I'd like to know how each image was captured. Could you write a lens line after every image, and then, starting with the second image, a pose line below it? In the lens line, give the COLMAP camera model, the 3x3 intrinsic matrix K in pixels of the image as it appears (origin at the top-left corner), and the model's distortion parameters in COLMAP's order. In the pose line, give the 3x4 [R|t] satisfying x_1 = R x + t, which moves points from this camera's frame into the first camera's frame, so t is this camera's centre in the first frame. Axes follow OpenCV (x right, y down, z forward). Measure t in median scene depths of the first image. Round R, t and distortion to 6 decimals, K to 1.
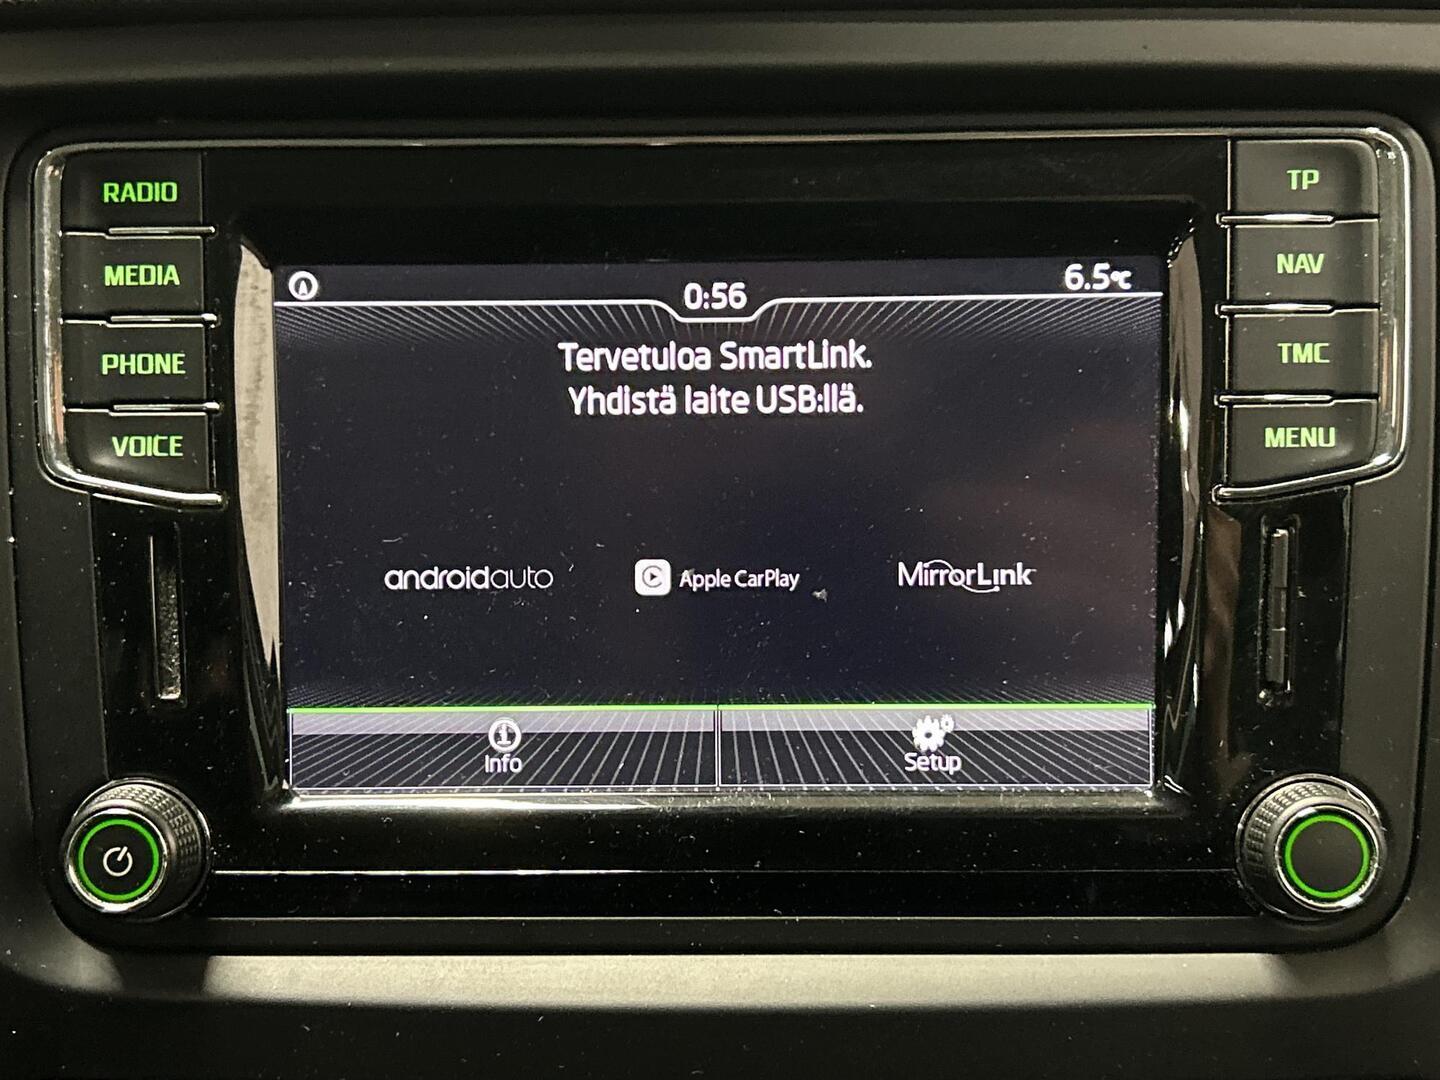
lens RADIAL K [[2115.8, 0, 710.8], [0, 2115.8, 547.5], [0, 0, 1]] dist [0.163559, 0.000000]
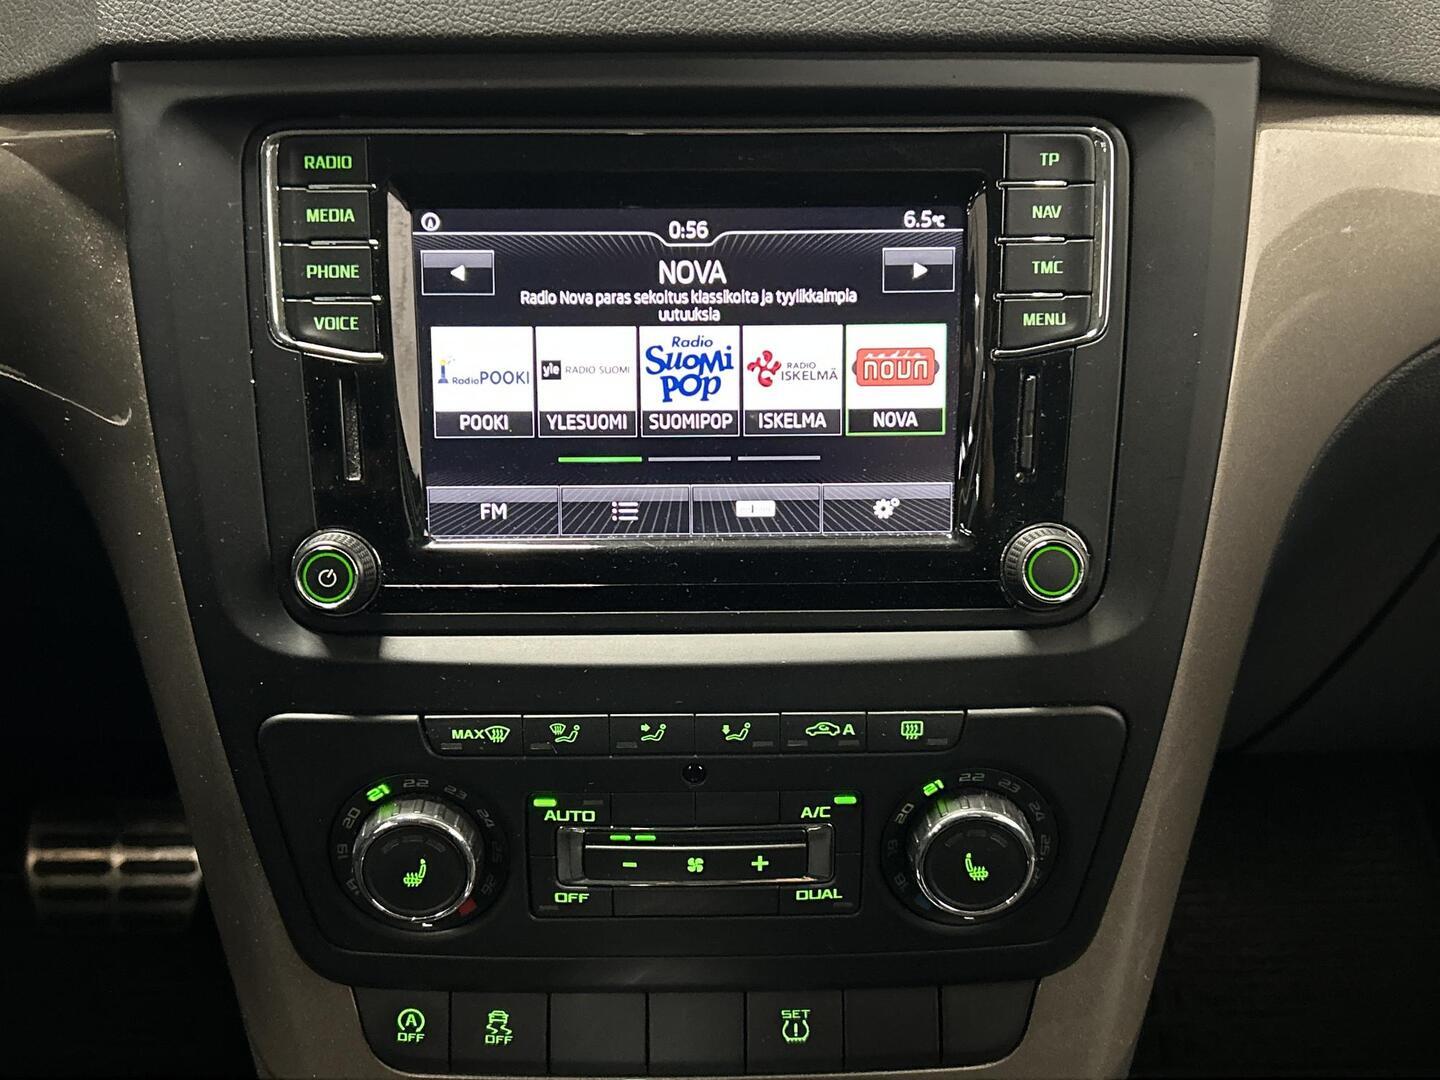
lens RADIAL K [[1642.4, 0, 691.6], [0, 1642.4, 535.8], [0, 0, 1]] dist [0.147598, 0.000000]
pose [[0.998796, -0.004614, 0.048835, -0.058233], [0.000288, 0.996101, 0.088220, 0.001819], [-0.049052, -0.088100, 0.994903, -0.266351]]
